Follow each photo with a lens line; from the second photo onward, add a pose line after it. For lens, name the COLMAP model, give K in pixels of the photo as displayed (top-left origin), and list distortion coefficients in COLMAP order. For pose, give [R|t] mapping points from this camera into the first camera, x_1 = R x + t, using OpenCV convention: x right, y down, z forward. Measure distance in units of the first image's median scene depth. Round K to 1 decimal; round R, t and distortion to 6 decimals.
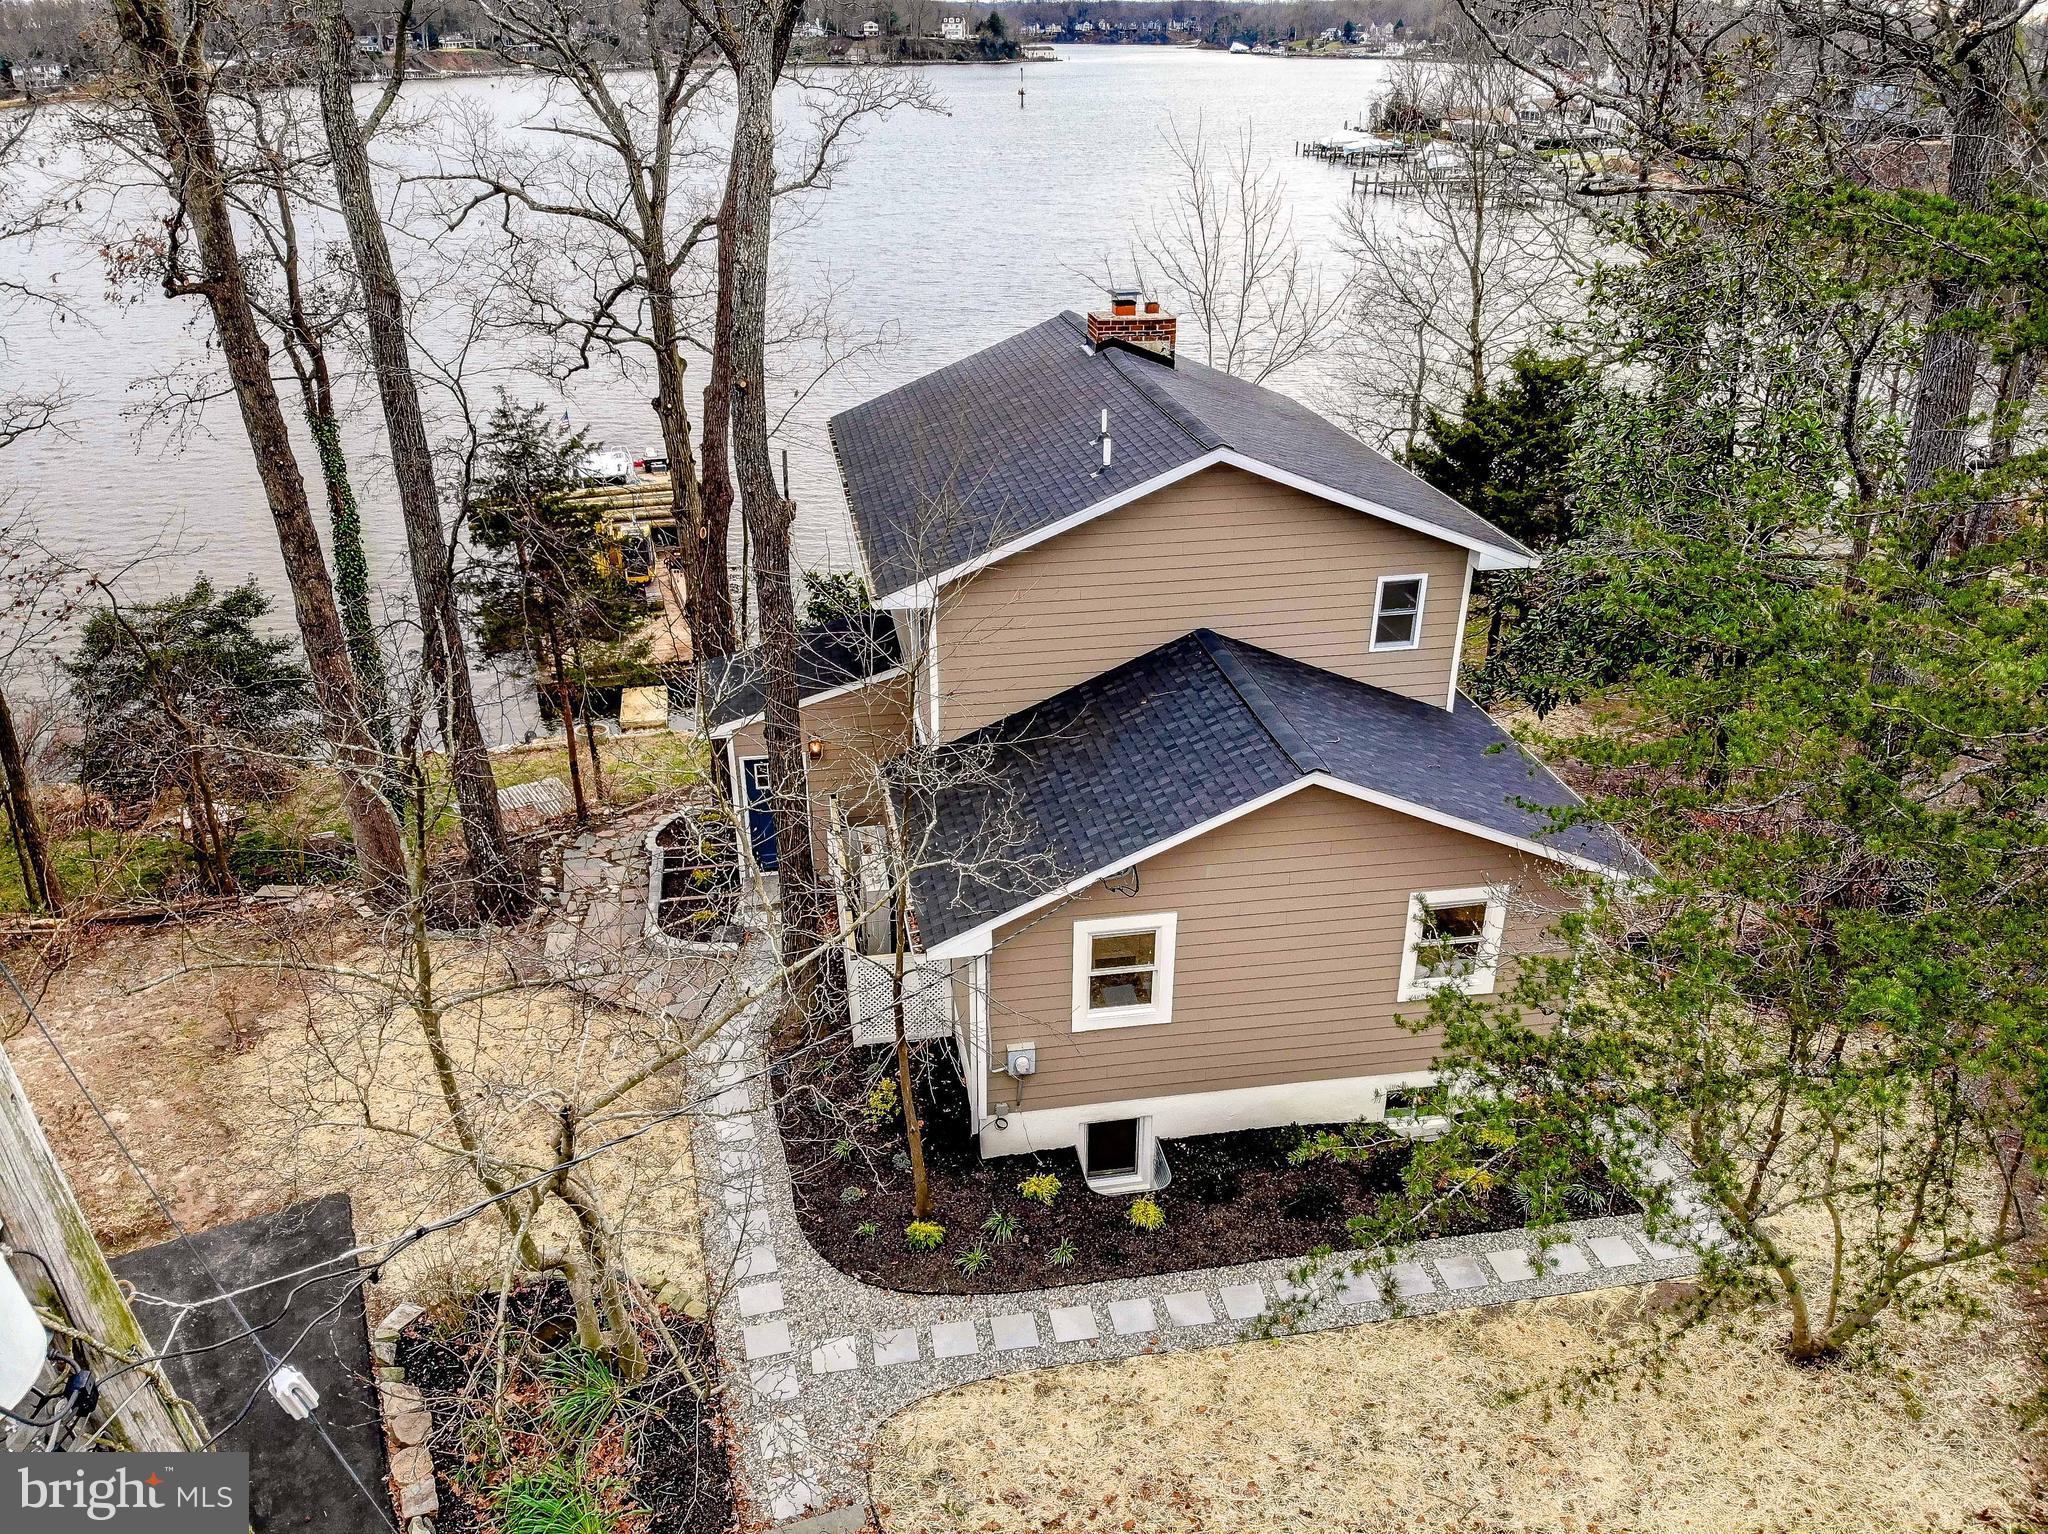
lens RADIAL K [[1478.9, 0, 1021.8], [0, 1478.9, 800.9], [0, 0, 1]] dist [0.176620, -0.382868]
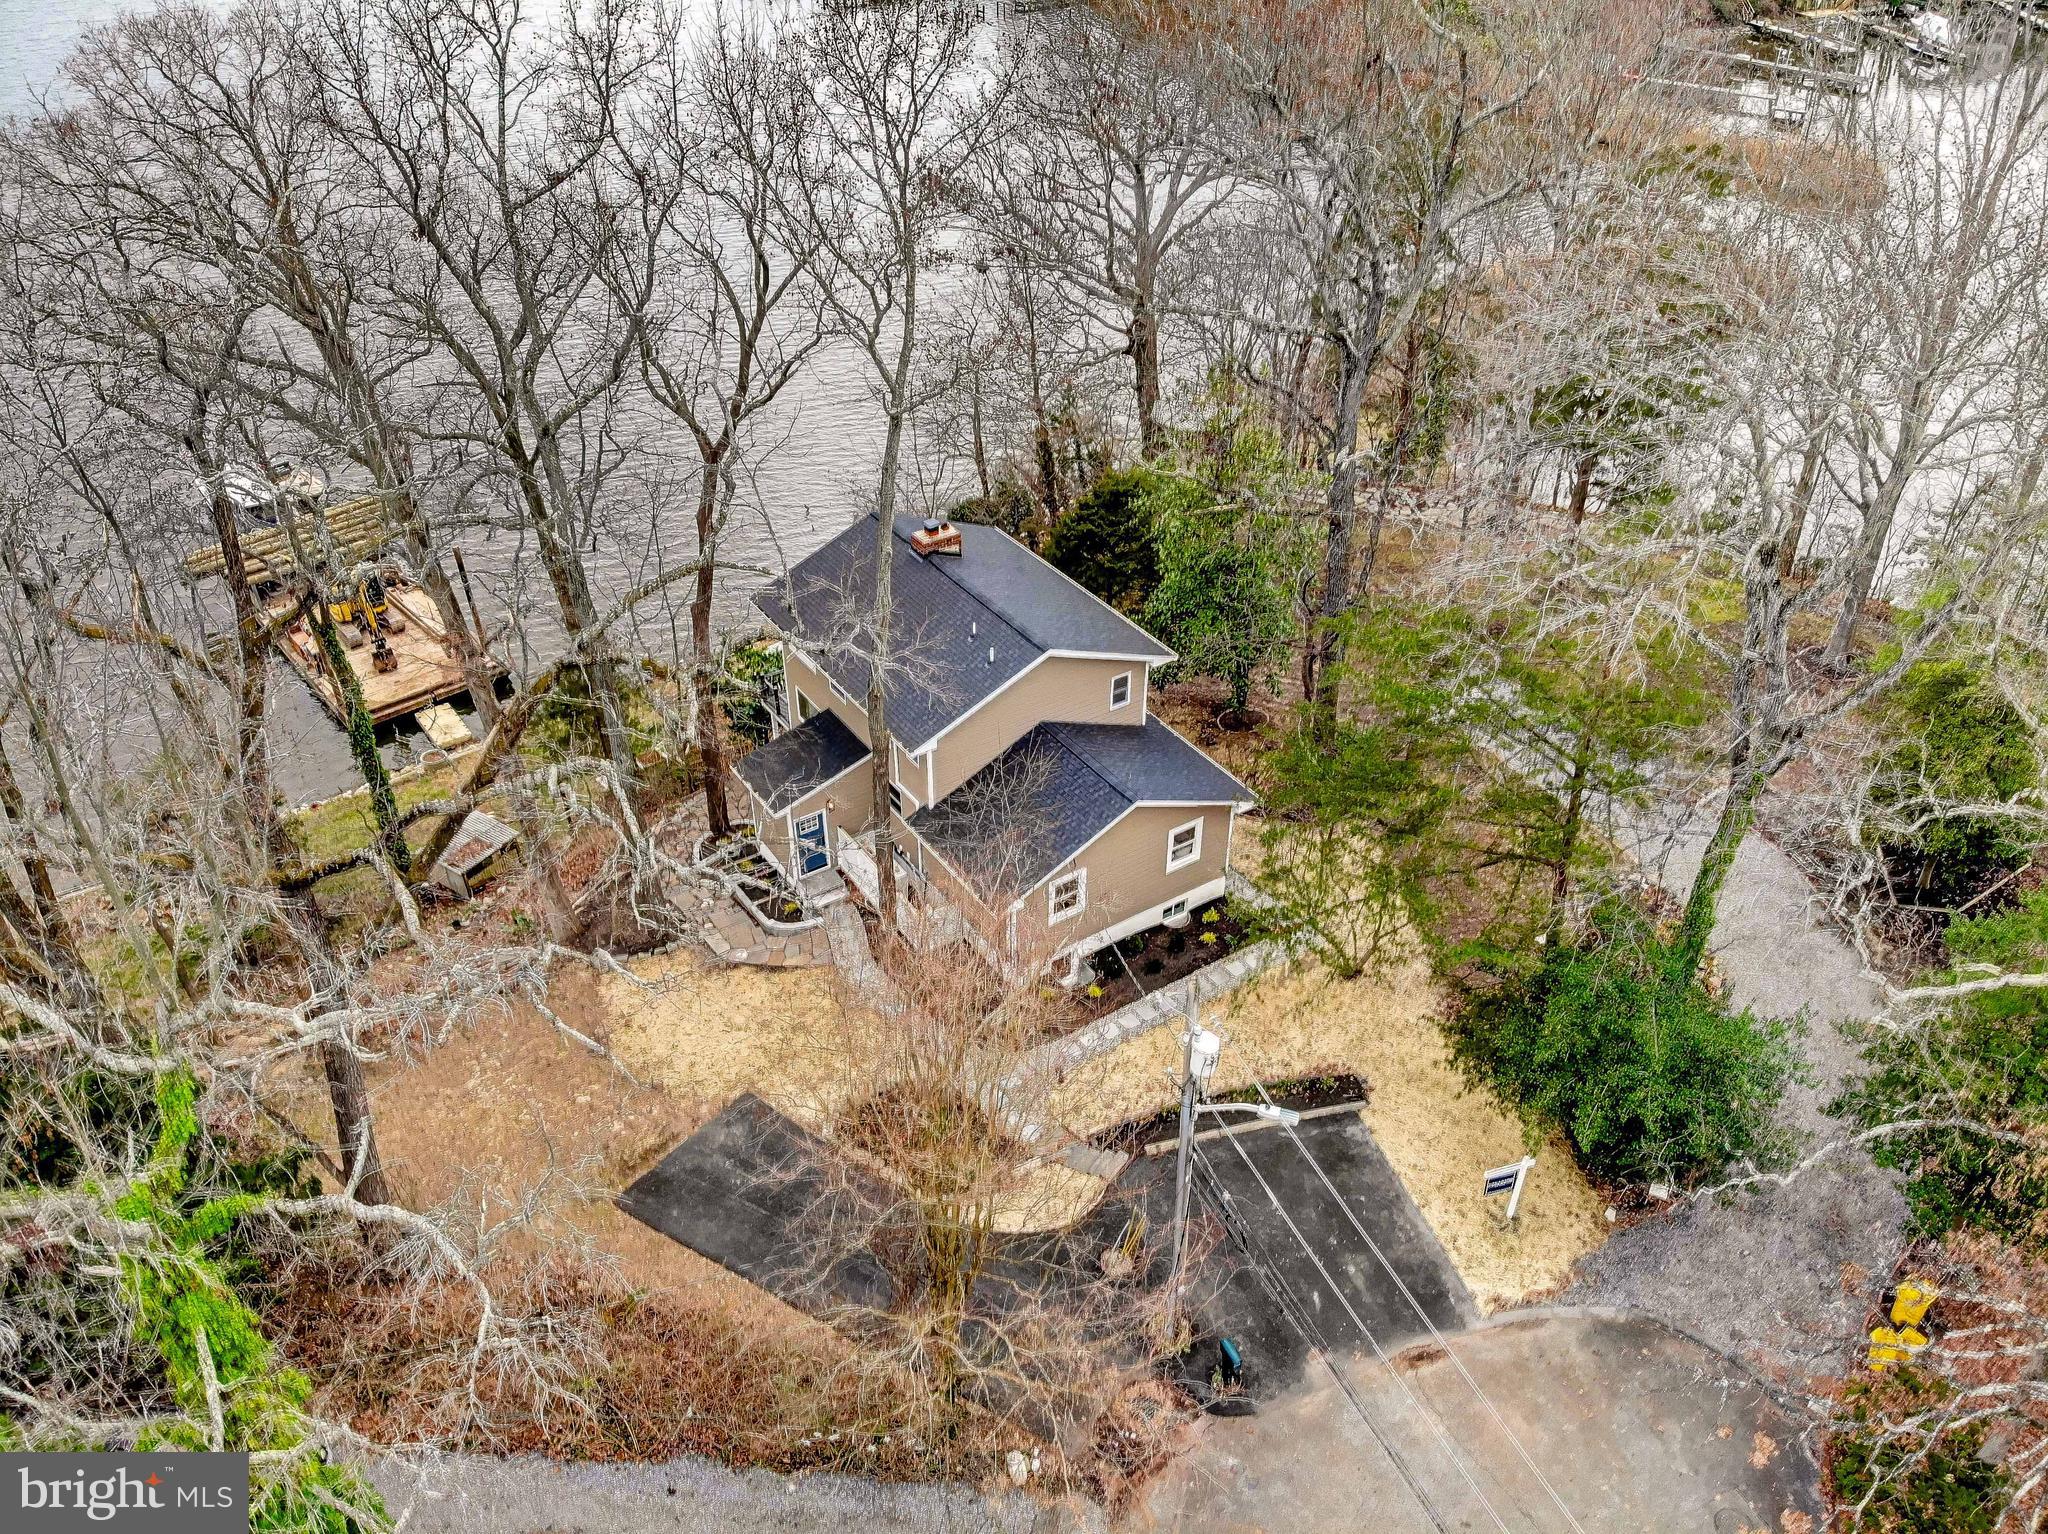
lens RADIAL K [[1478.9, 0, 1021.8], [0, 1478.9, 800.9], [0, 0, 1]] dist [0.176620, -0.382868]
pose [[0.911868, -0.244956, 0.329384, -0.660142], [0.182411, 0.960658, 0.209436, -0.480322], [-0.367728, -0.130894, 0.920675, -0.982754]]
